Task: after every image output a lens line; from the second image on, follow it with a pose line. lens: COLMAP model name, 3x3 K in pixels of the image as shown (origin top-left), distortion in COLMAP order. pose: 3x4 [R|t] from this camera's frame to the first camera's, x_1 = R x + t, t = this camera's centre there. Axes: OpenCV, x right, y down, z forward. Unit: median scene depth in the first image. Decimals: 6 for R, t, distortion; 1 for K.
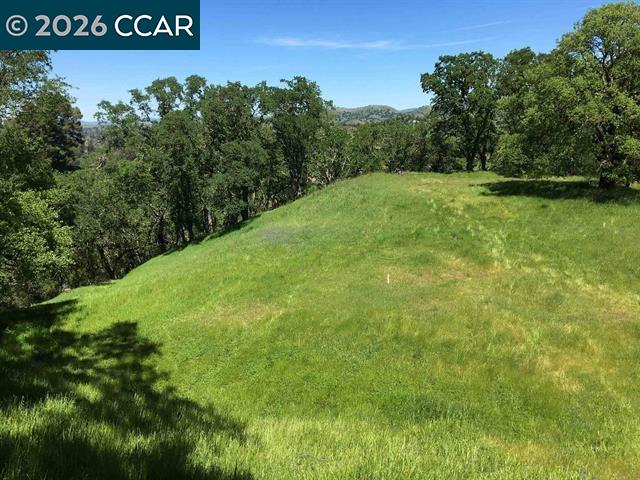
lens RADIAL K [[542.0, 0, 320.0], [0, 542.0, 240.0], [0, 0, 1]] dist [0.126642, -0.134369]
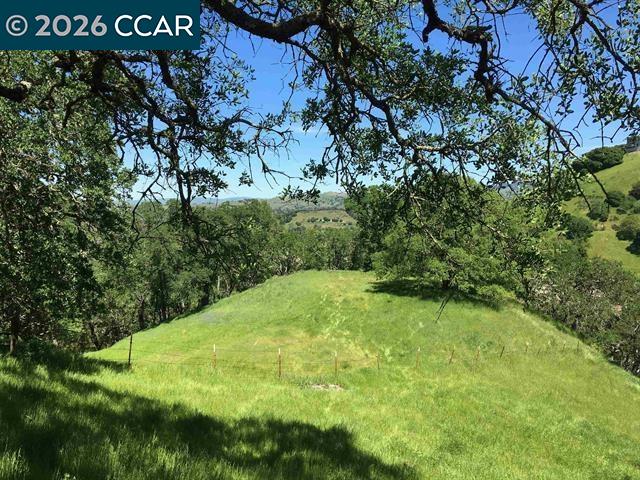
lens RADIAL K [[542.0, 0, 320.0], [0, 542.0, 240.0], [0, 0, 1]] dist [0.126642, -0.134369]
pose [[0.999741, 0.016575, 0.015611, 0.113127], [-0.014124, 0.989220, -0.145756, -0.003319], [-0.017859, 0.145498, 0.989197, -0.331364]]
